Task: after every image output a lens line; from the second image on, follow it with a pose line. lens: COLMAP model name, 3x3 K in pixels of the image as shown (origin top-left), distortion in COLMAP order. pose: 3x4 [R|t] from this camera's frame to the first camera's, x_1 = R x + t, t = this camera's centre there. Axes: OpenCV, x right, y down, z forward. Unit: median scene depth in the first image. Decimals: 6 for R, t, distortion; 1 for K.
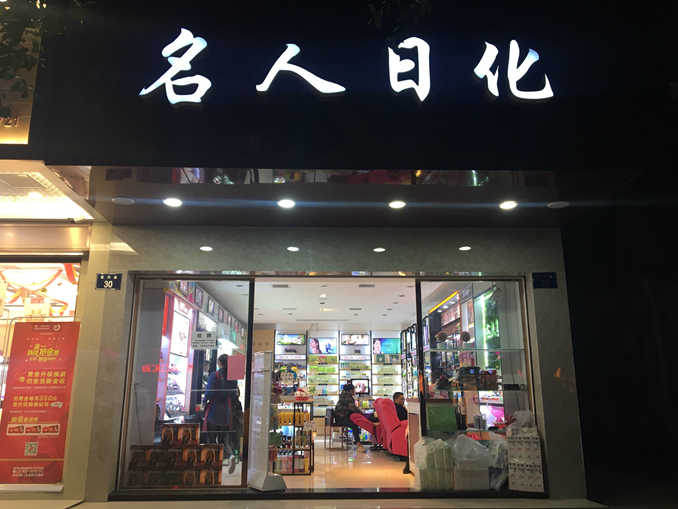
lens RADIAL K [[566.6, 0, 339.0], [0, 566.6, 254.5], [0, 0, 1]] dist [0.087013, -0.104743]
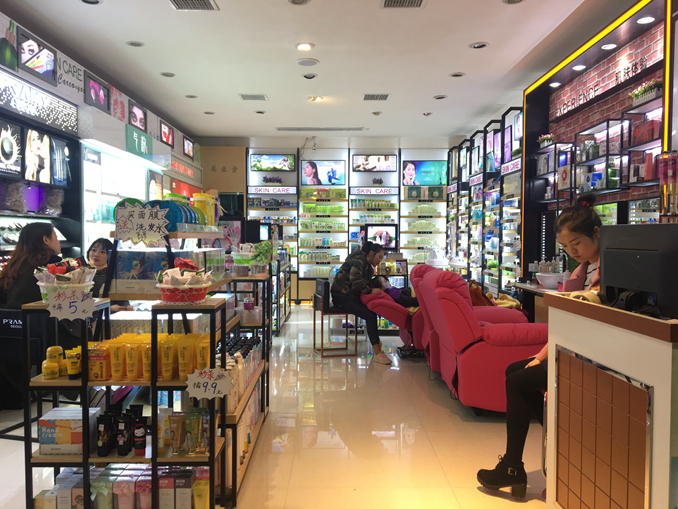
lens RADIAL K [[566.6, 0, 339.0], [0, 566.6, 254.5], [0, 0, 1]] dist [0.087013, -0.104743]
pose [[0.999343, 0.005574, -0.035820, 0.012340], [0.004271, 0.963123, 0.269029, 0.078744], [0.035999, -0.269005, 0.962466, 0.368126]]
